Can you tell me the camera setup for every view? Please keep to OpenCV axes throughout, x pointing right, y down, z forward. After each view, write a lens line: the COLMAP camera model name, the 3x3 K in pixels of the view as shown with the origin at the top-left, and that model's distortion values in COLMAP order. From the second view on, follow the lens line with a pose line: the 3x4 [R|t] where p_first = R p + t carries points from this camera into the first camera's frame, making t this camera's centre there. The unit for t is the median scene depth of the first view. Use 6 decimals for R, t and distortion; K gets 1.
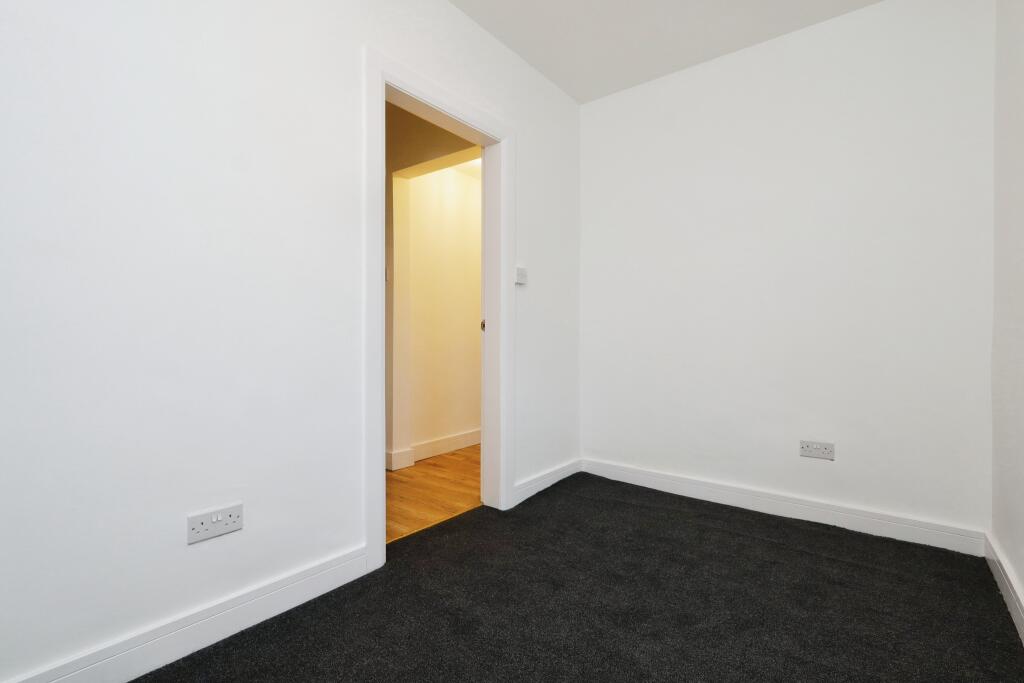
lens RADIAL K [[467.3, 0, 522.1], [0, 467.3, 336.4], [0, 0, 1]] dist [-0.002174, -0.000540]
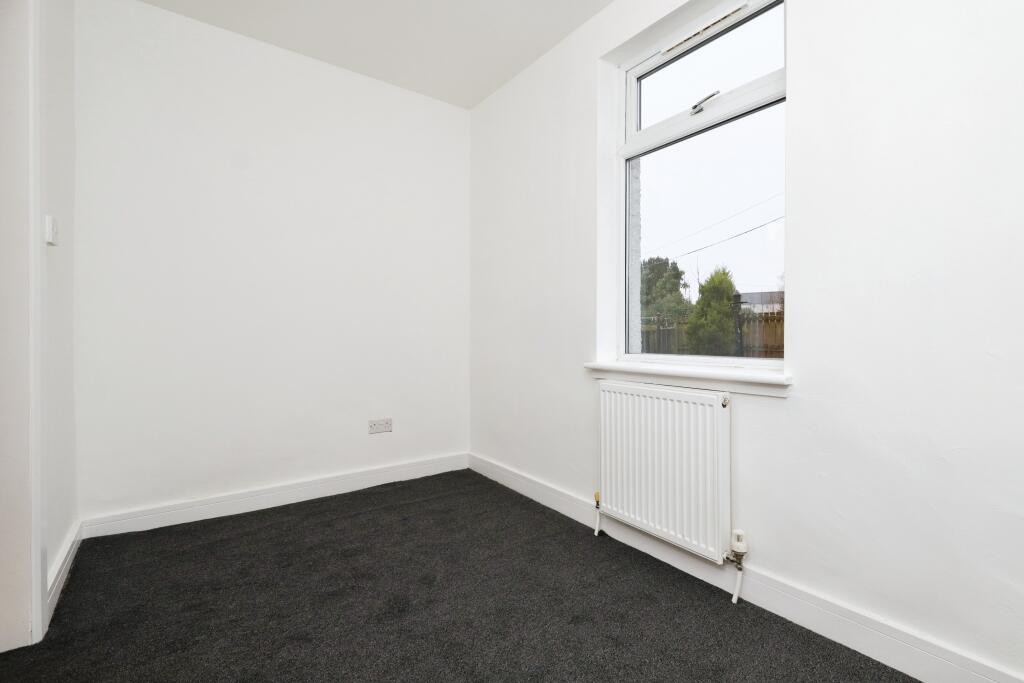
lens RADIAL K [[467.3, 0, 522.1], [0, 467.3, 336.4], [0, 0, 1]] dist [-0.002174, -0.000540]
pose [[0.270832, -0.005061, 0.962613, -0.449905], [0.004171, 0.999983, 0.004084, 0.003053], [-0.962618, 0.002909, 0.270849, 0.304019]]
